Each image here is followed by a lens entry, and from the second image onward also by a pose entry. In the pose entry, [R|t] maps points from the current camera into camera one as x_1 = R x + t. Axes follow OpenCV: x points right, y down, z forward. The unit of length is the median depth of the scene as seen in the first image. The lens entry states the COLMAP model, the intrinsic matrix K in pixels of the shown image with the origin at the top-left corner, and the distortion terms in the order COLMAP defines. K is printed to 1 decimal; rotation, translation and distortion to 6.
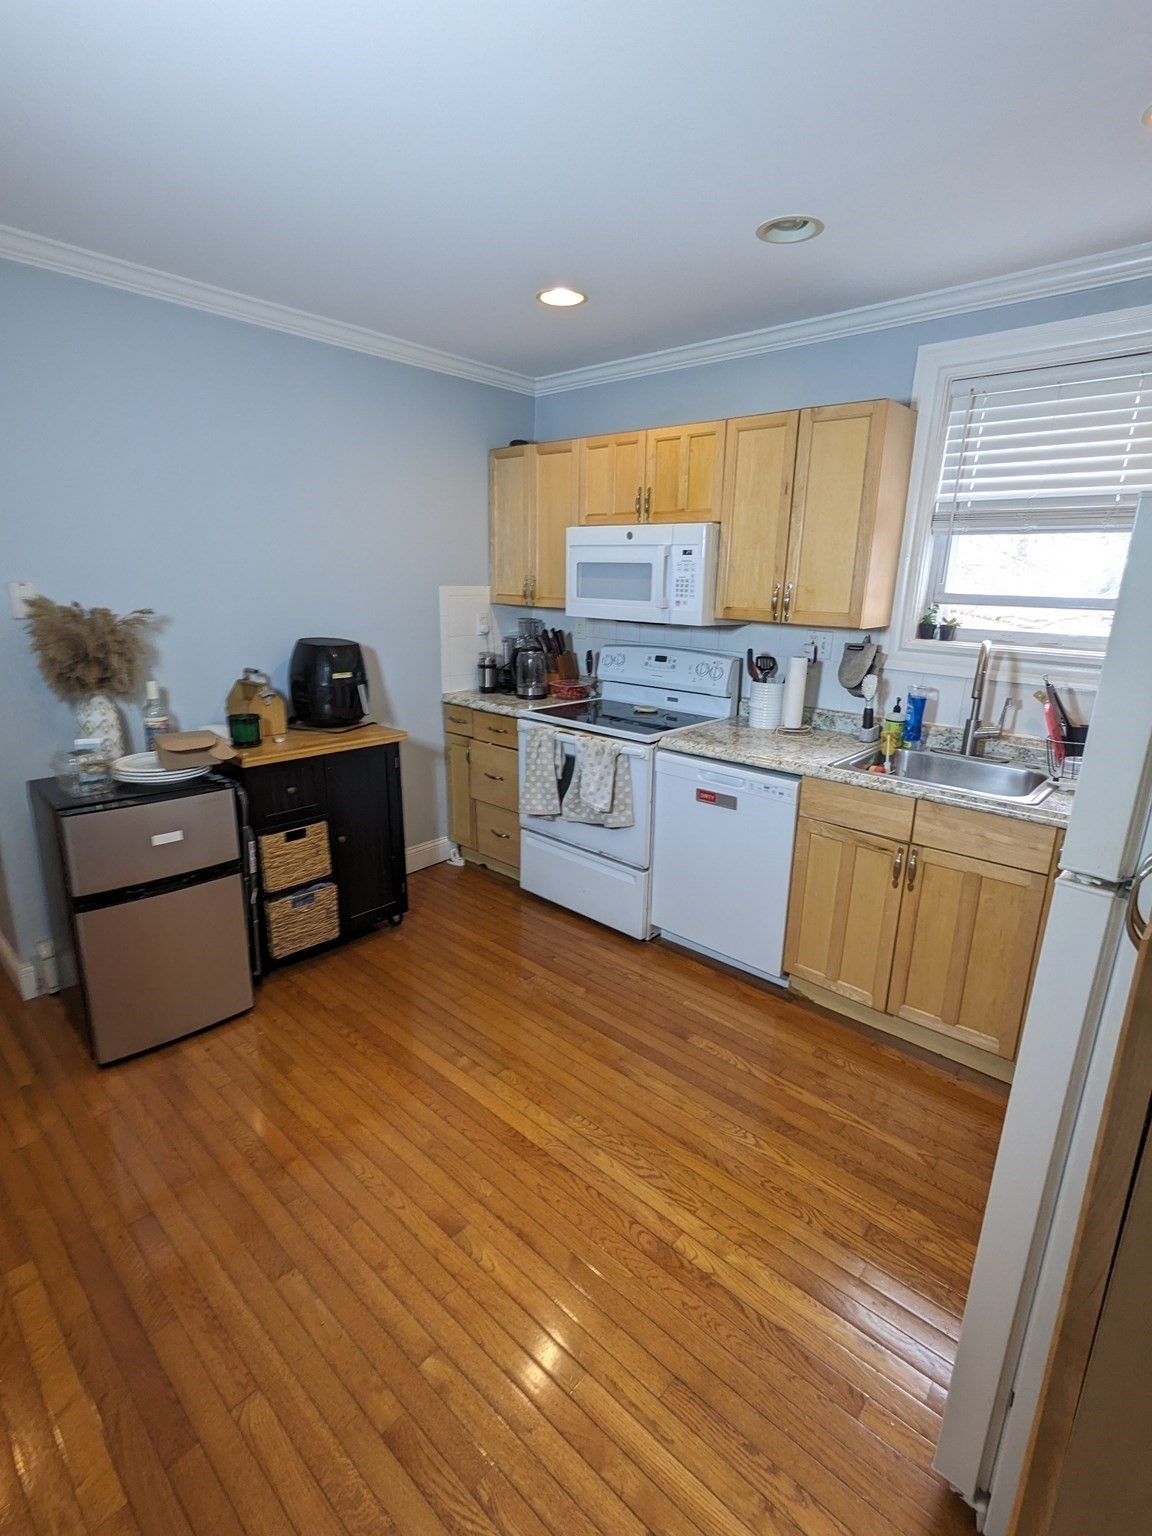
lens RADIAL K [[741.9, 0, 577.7], [0, 741.9, 767.7], [0, 0, 1]] dist [0.000027, 0.004418]
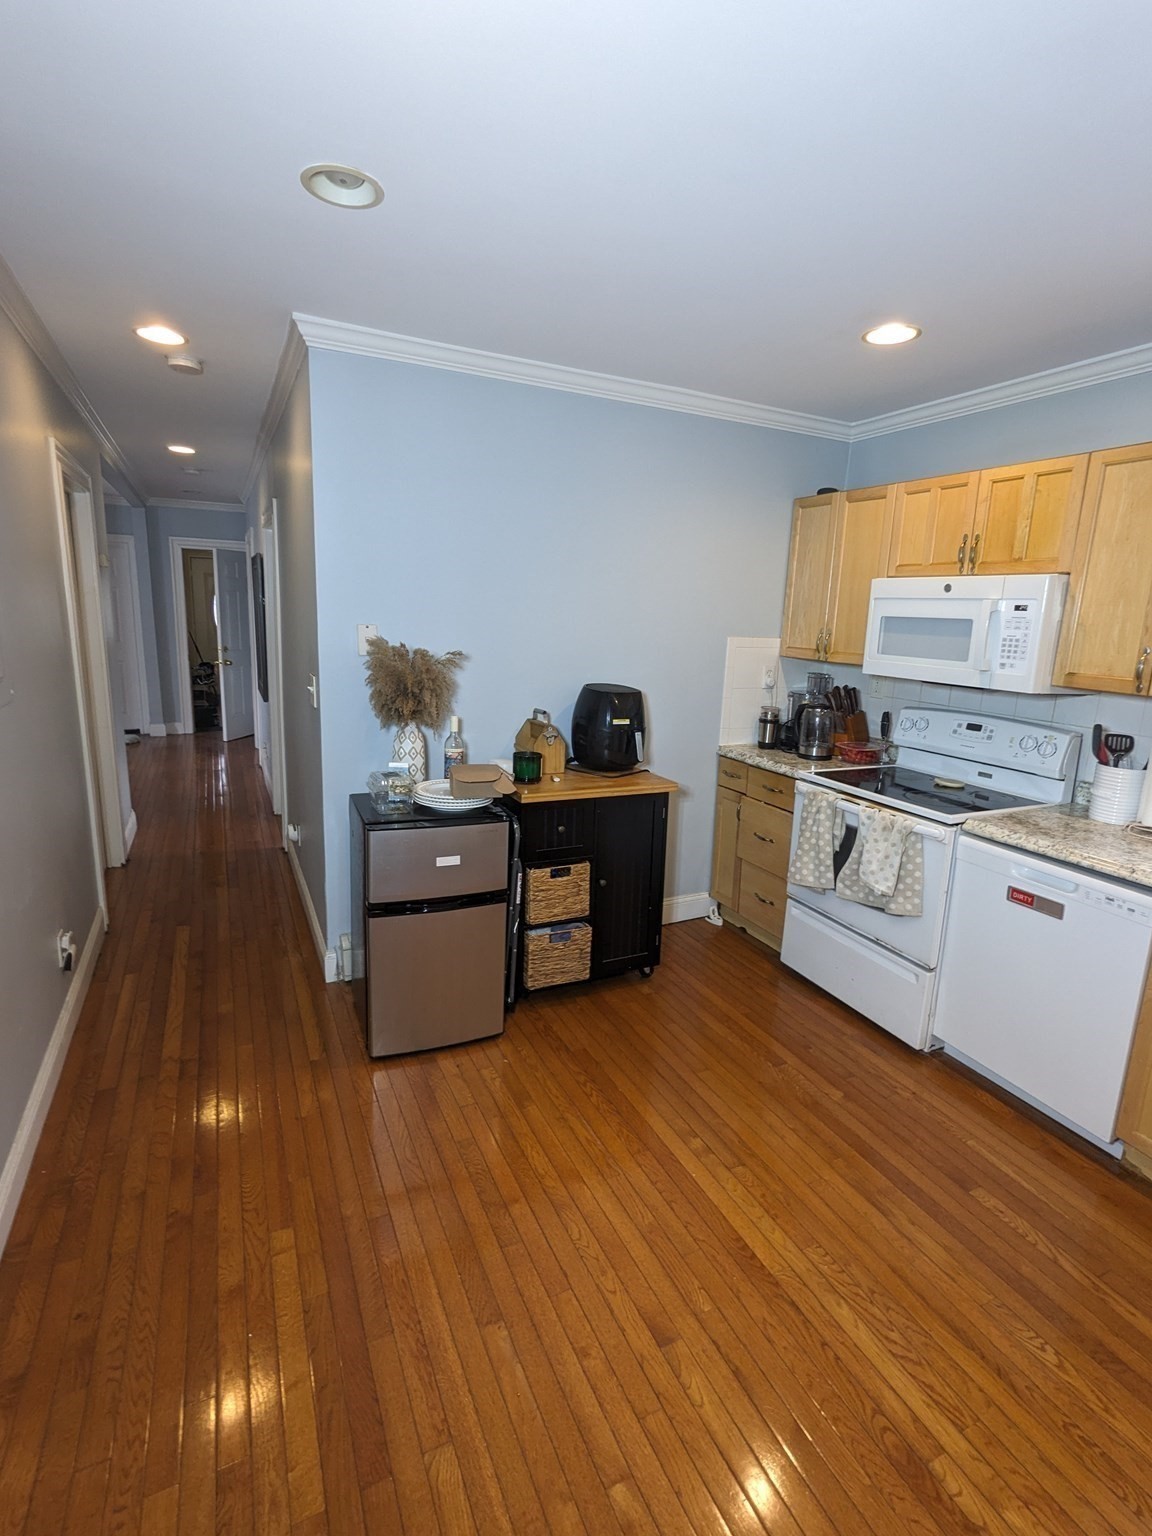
lens RADIAL K [[741.9, 0, 575.9], [0, 741.9, 766.2], [0, 0, 1]] dist [0.000027, 0.004418]
pose [[0.927587, 0.092885, -0.361876, -0.001817], [-0.115755, 0.992390, -0.041990, -0.014979], [0.355222, 0.080839, 0.931280, 0.039747]]
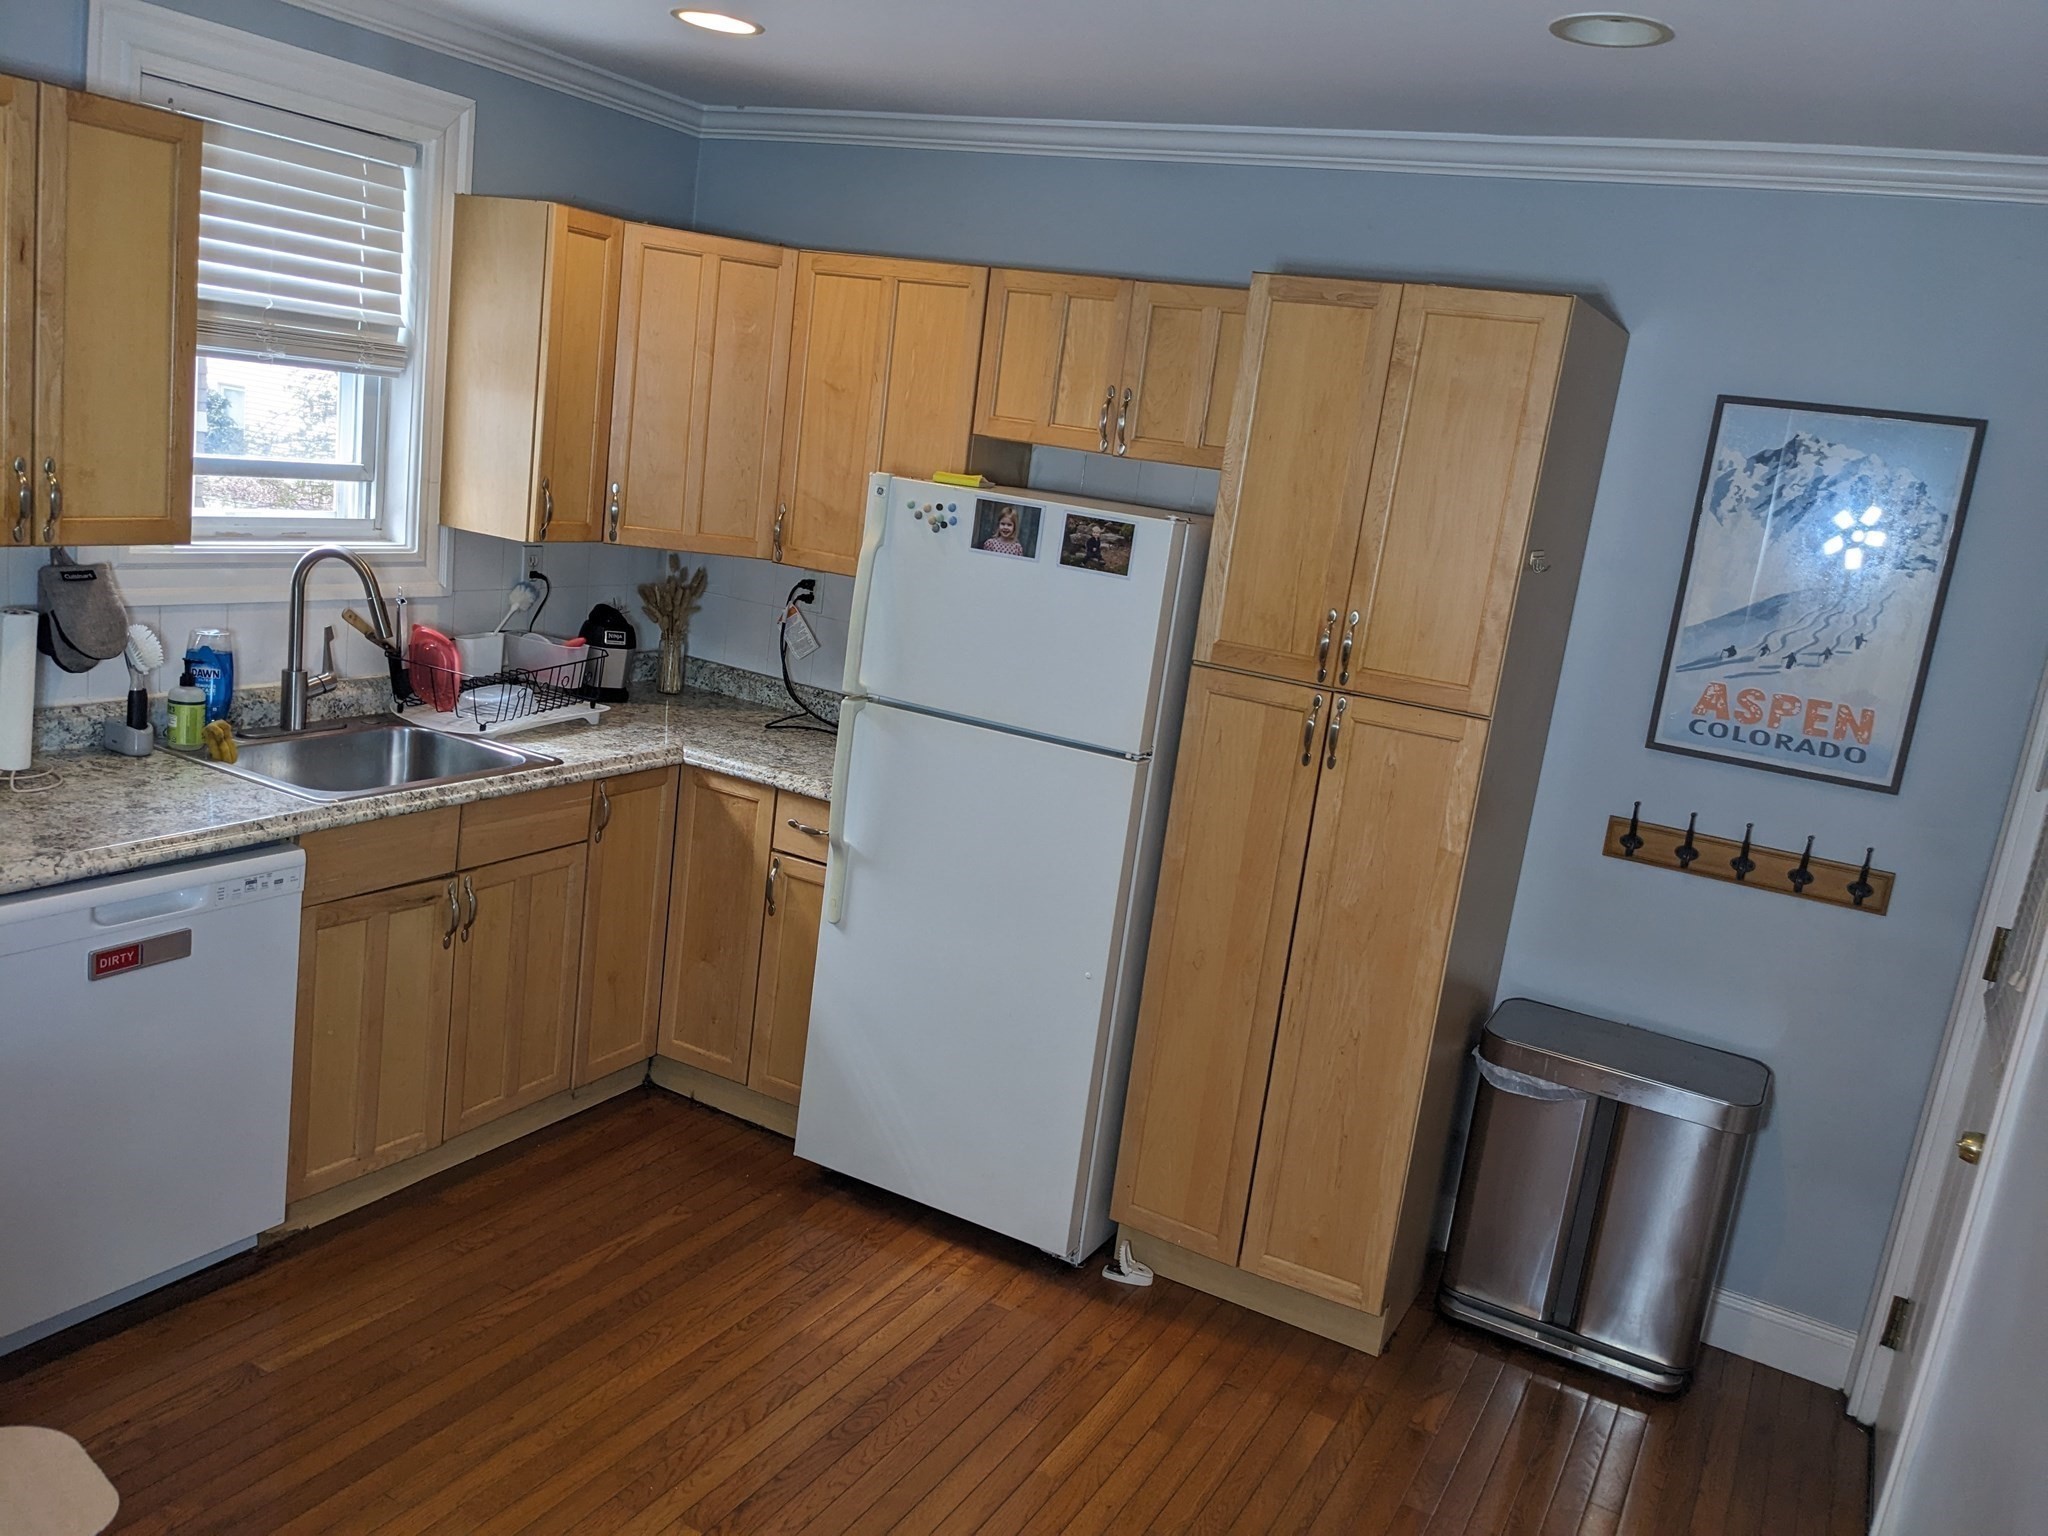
lens RADIAL K [[1621.0, 0, 1060.0], [0, 1621.0, 780.5], [0, 0, 1]] dist [0.053470, -0.080147]
pose [[-0.252698, -0.259412, 0.932121, -0.885387], [0.116184, 0.948281, 0.295407, -0.297977], [-0.960544, 0.182947, -0.209489, 0.683635]]
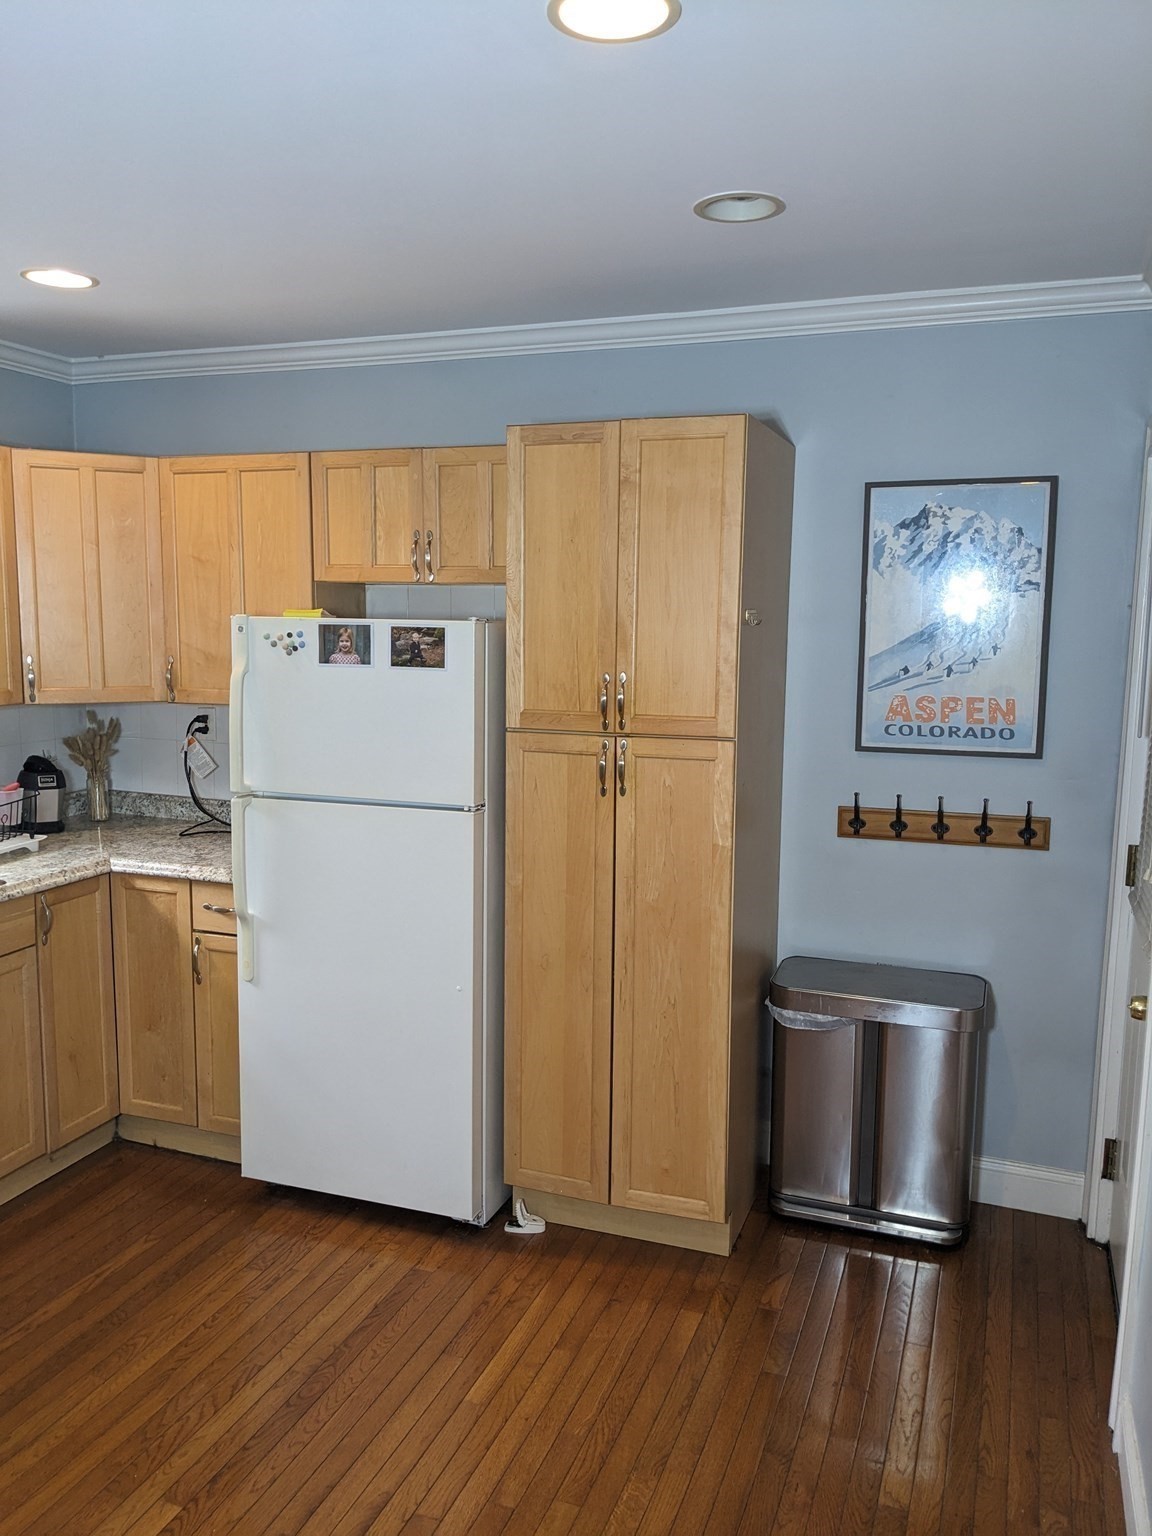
lens RADIAL K [[1215.8, 0, 574.7], [0, 1215.8, 772.2], [0, 0, 1]] dist [0.053470, -0.080147]
pose [[-0.378434, -0.147358, 0.913823, -0.847935], [0.220733, 0.944398, 0.243699, -0.240507], [-0.898924, 0.293935, -0.324866, 0.646874]]
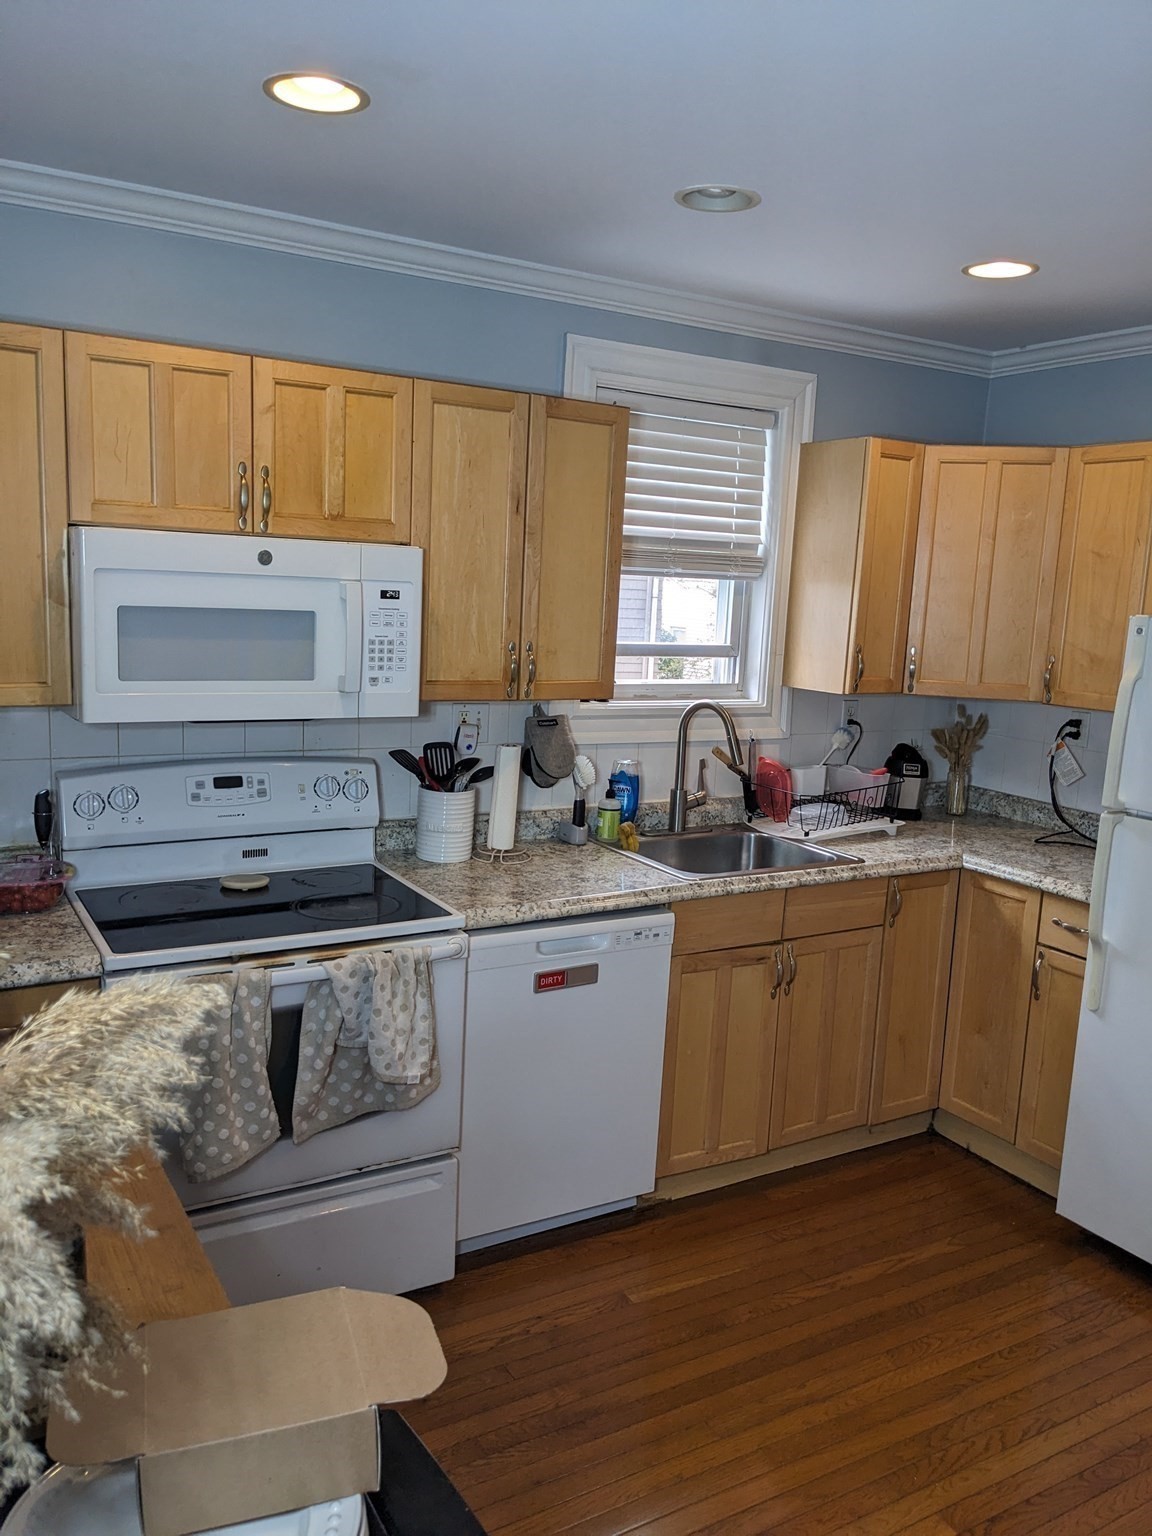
lens RADIAL K [[1215.8, 0, 566.9], [0, 1215.8, 777.9], [0, 0, 1]] dist [0.053470, -0.080147]
pose [[0.288803, -0.161943, 0.943593, -0.814730], [0.208763, 0.972526, 0.103014, -0.246204], [-0.934351, 0.167237, 0.314676, 0.667168]]
